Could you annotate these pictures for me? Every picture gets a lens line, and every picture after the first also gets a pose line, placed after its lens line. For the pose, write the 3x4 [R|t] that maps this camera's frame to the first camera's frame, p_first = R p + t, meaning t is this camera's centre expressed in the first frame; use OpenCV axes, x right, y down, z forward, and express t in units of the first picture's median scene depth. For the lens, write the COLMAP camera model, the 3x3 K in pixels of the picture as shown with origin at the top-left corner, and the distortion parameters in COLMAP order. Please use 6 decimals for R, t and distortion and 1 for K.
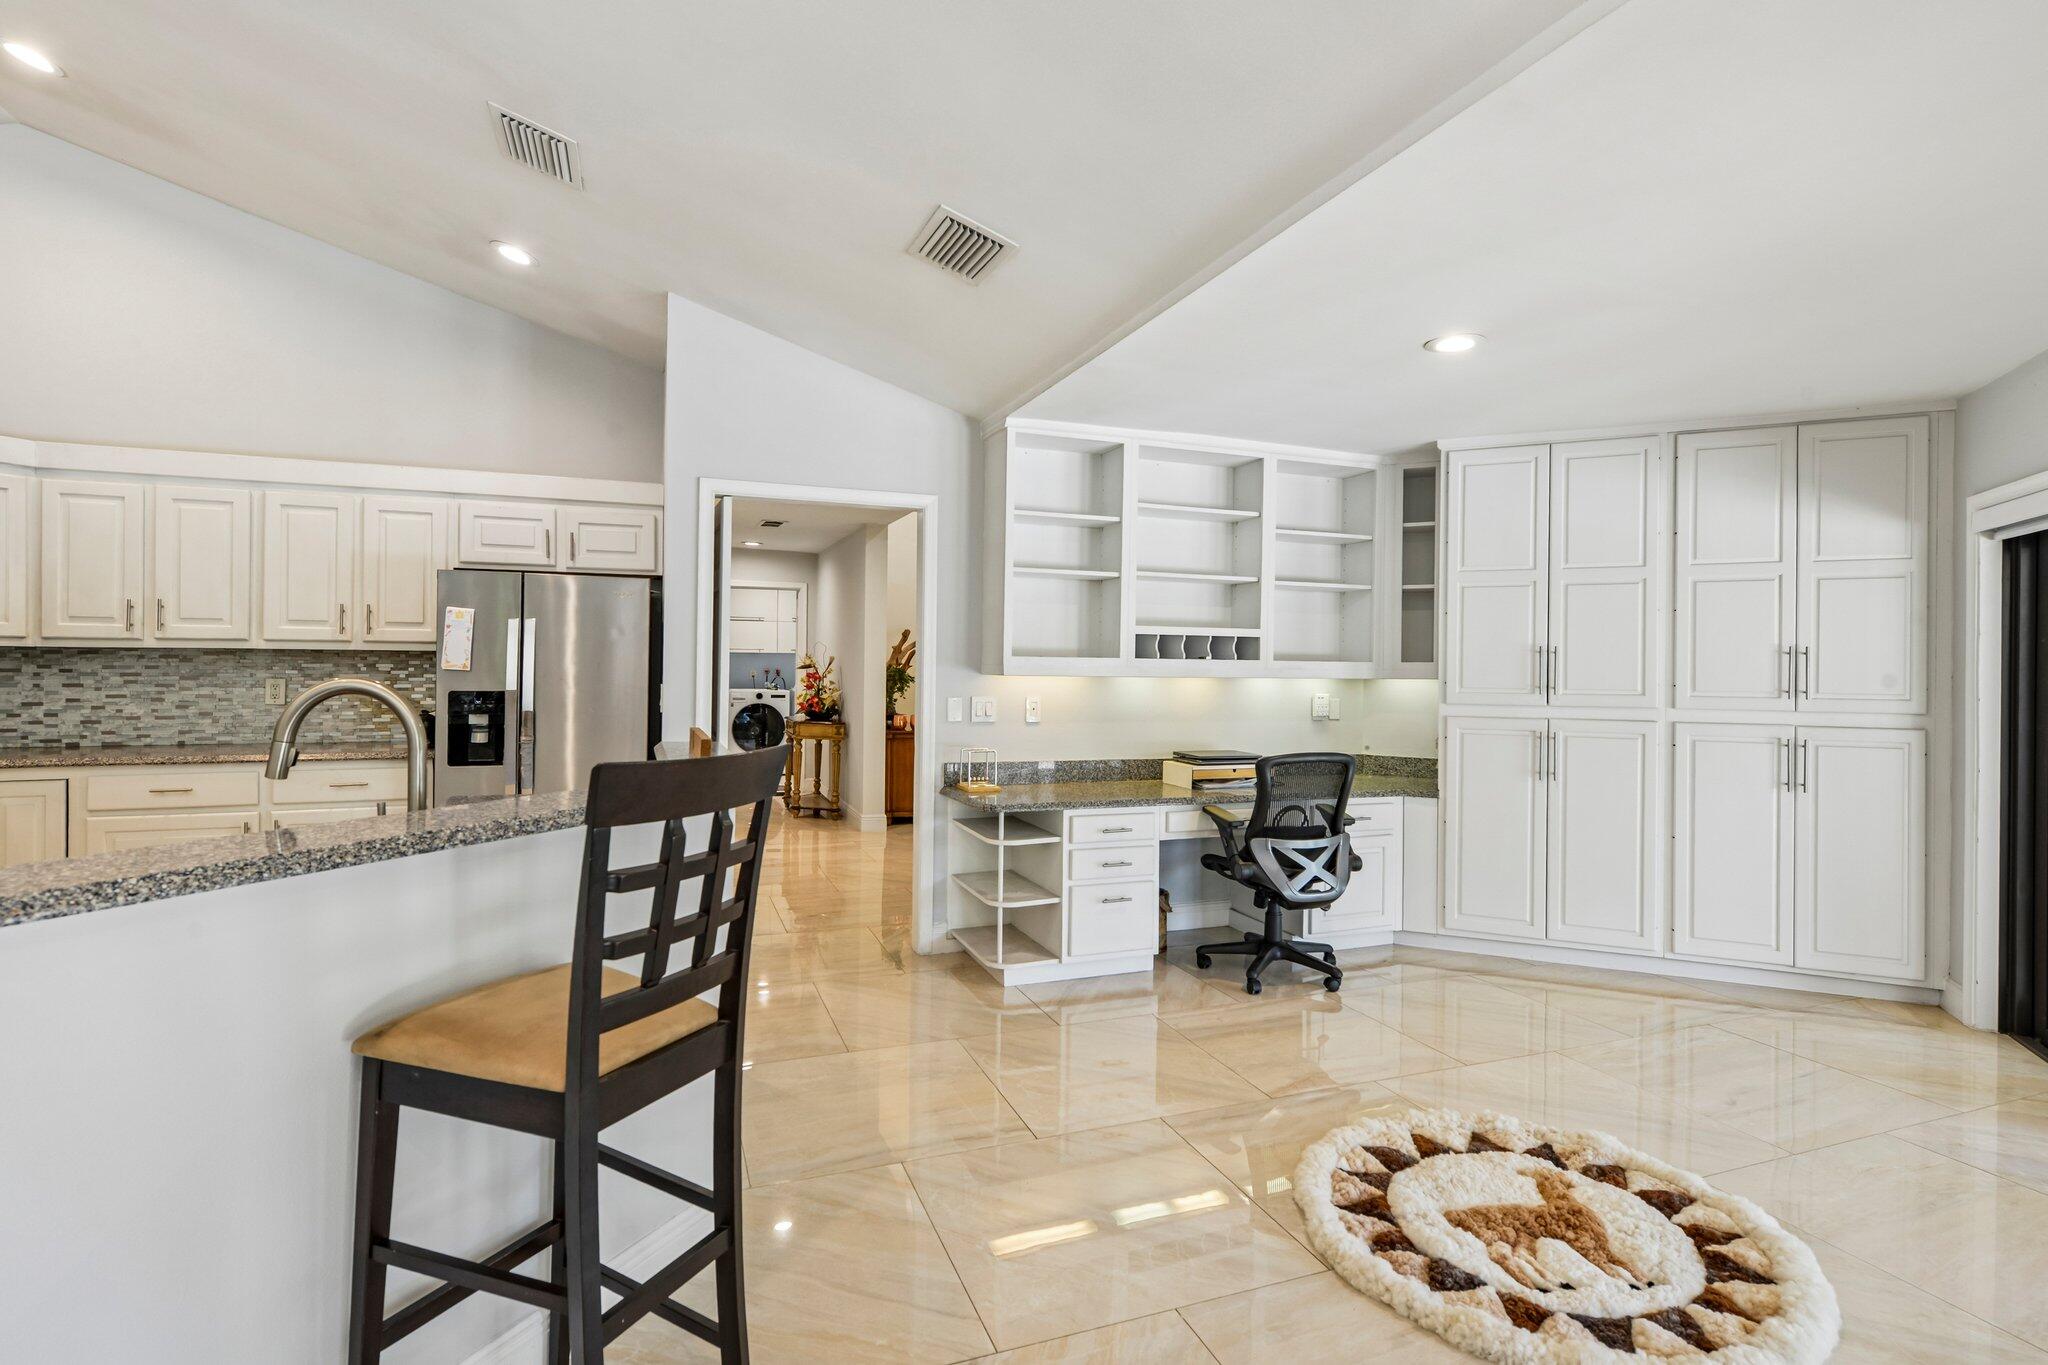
lens RADIAL K [[986.2, 0, 1039.2], [0, 986.2, 667.0], [0, 0, 1]] dist [0.004924, 0.000091]
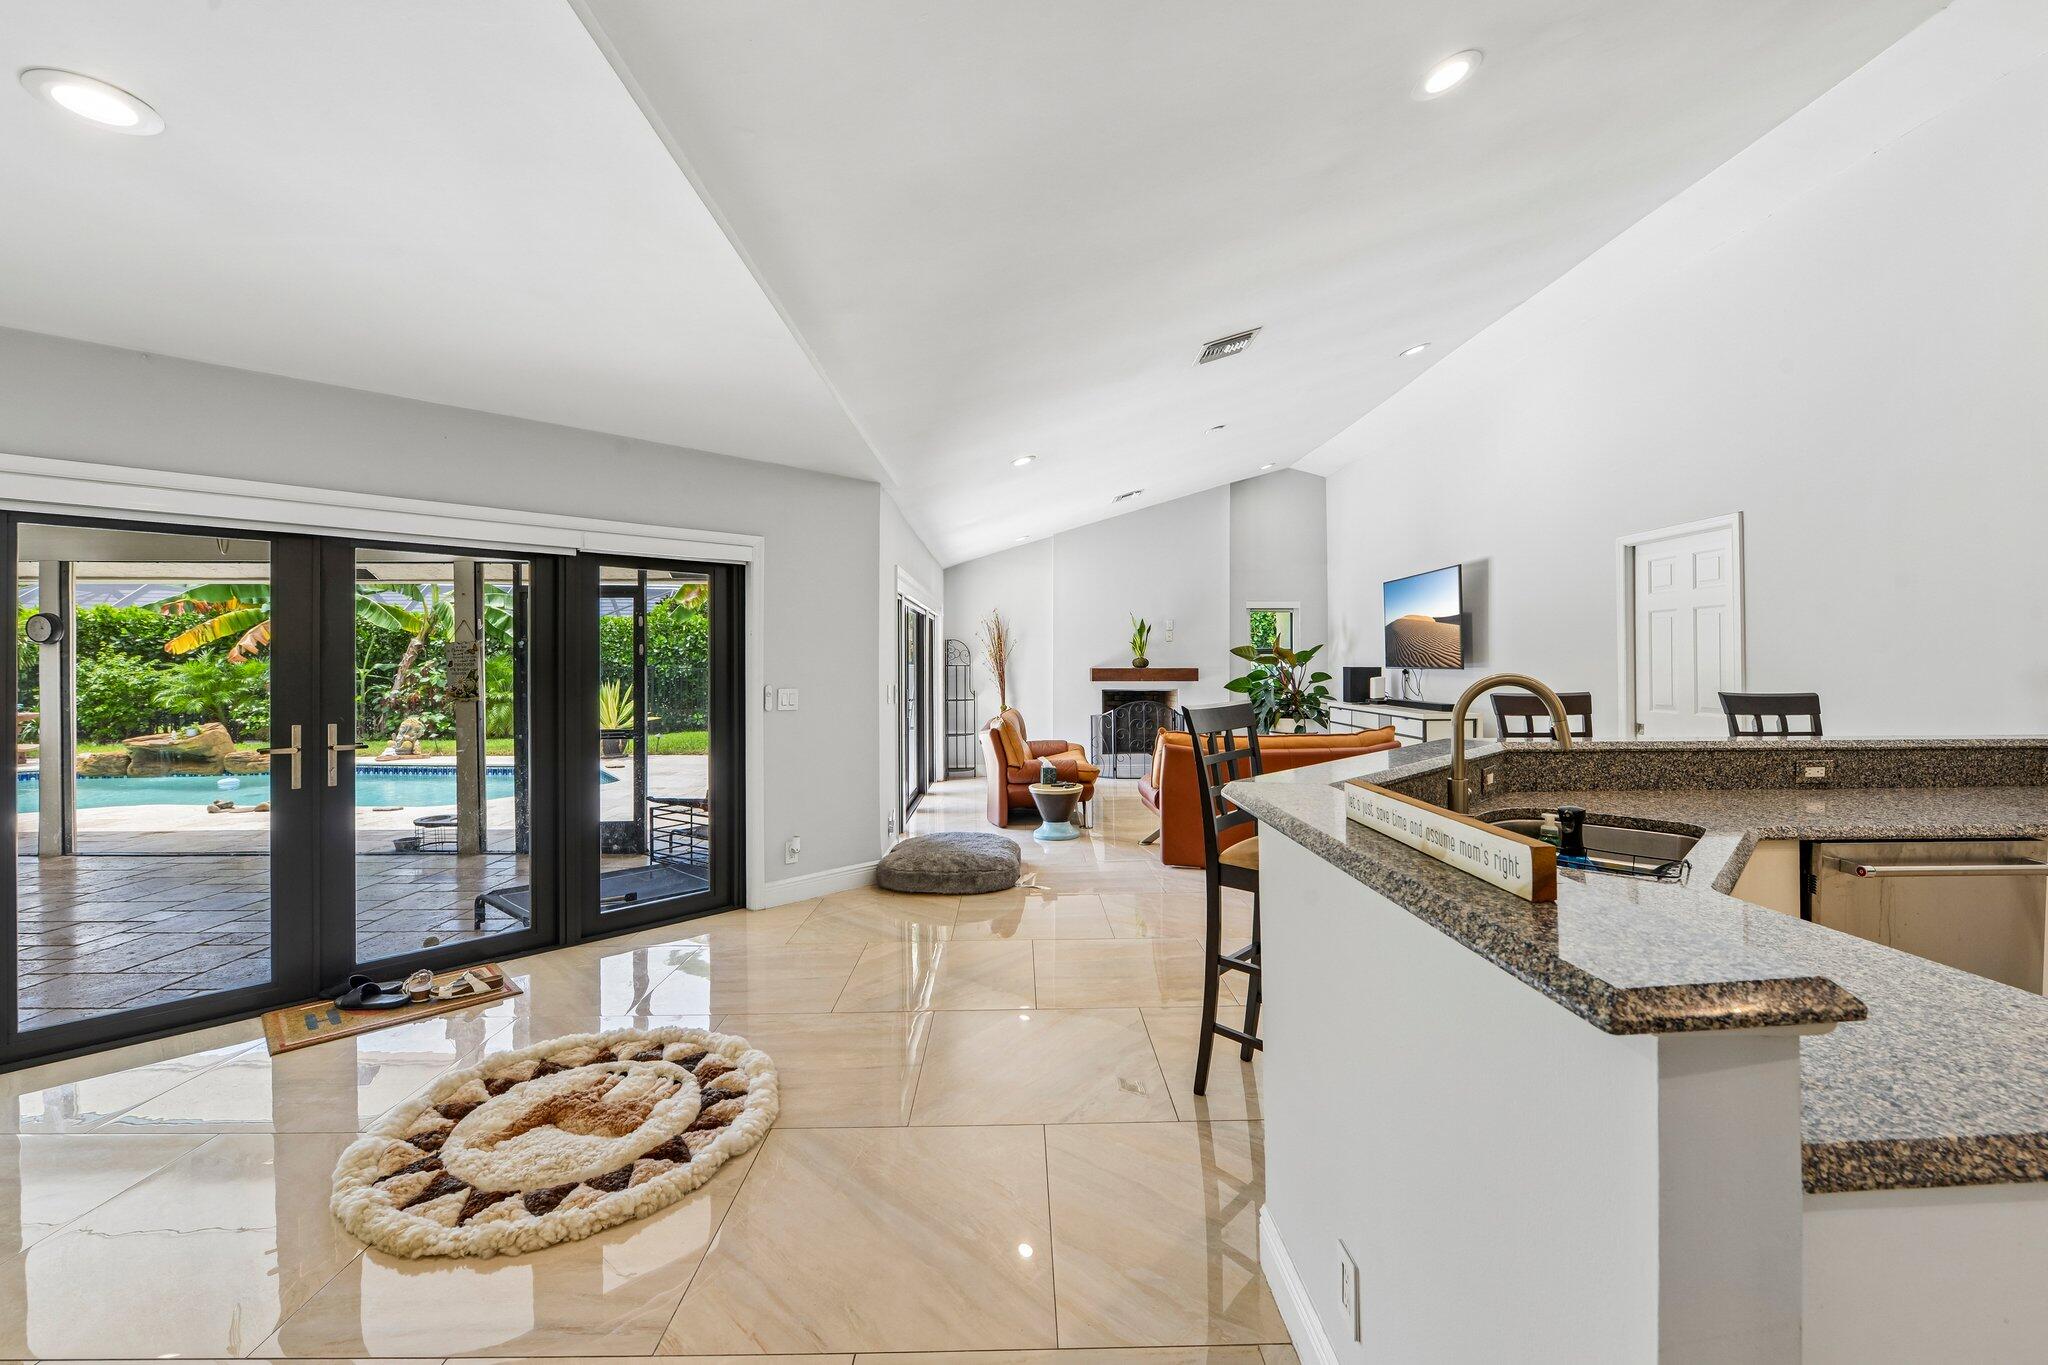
lens RADIAL K [[829.5, 0, 1025.3], [0, 829.5, 654.0], [0, 0, 1]] dist [-0.006600, -0.001197]
pose [[-0.937738, -0.004370, 0.347315, -0.231409], [-0.006383, 0.999969, -0.004651, -0.005468], [-0.347284, -0.006579, -0.937737, 1.115877]]
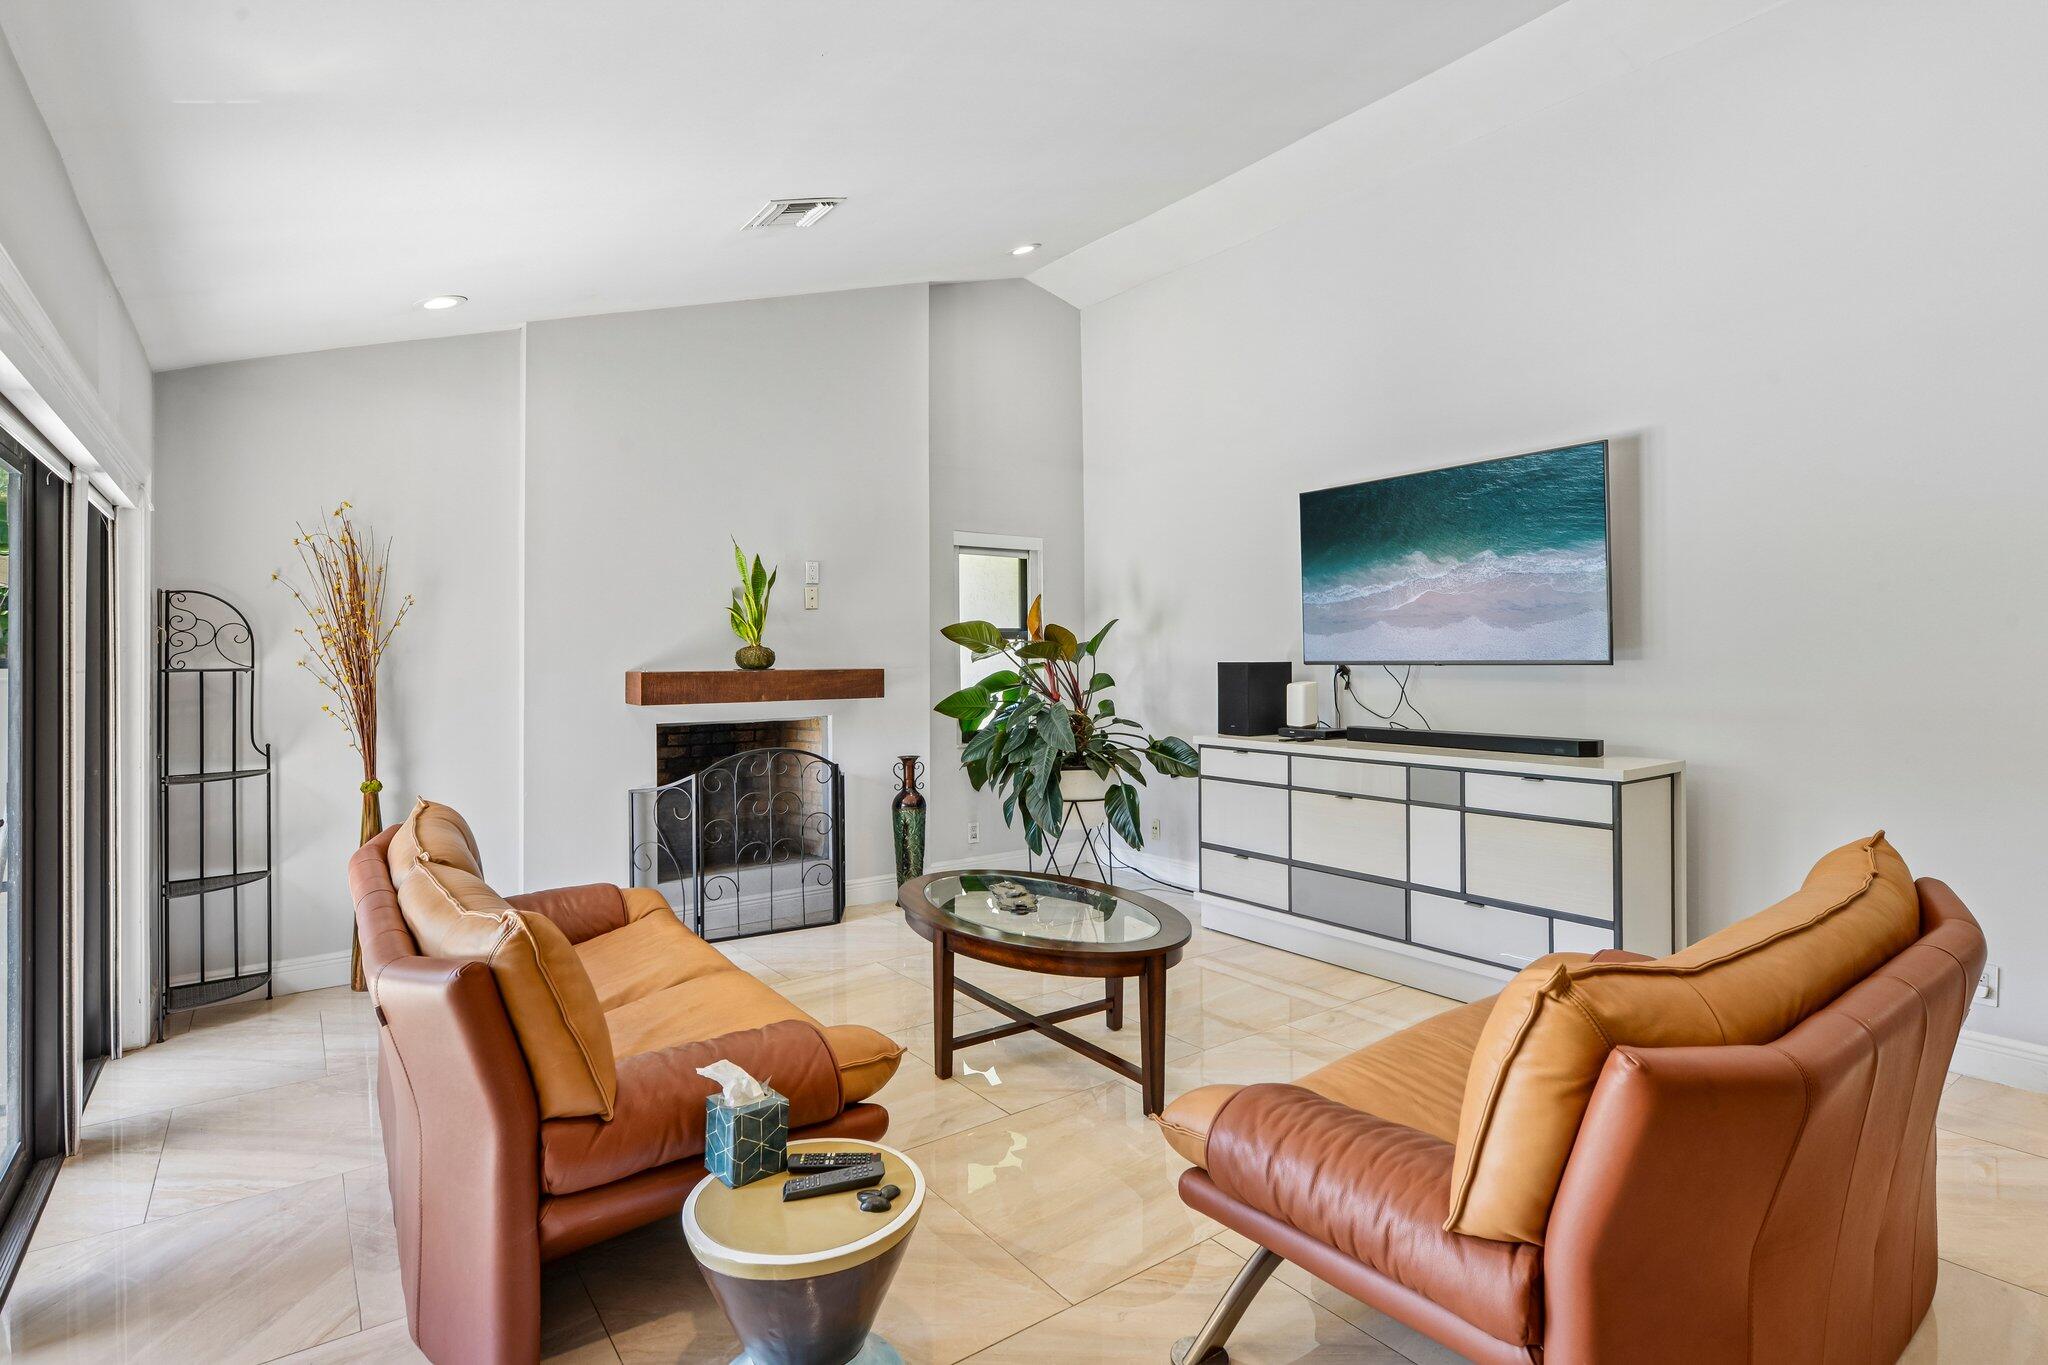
lens RADIAL K [[1035.5, 0, 1029.3], [0, 1035.5, 640.5], [0, 0, 1]] dist [-0.005090, -0.001857]
pose [[-0.965973, -0.004469, -0.258603, 0.324954], [-0.000817, 0.999898, -0.014226, 0.003731], [0.258641, -0.013530, -0.965879, -0.001481]]
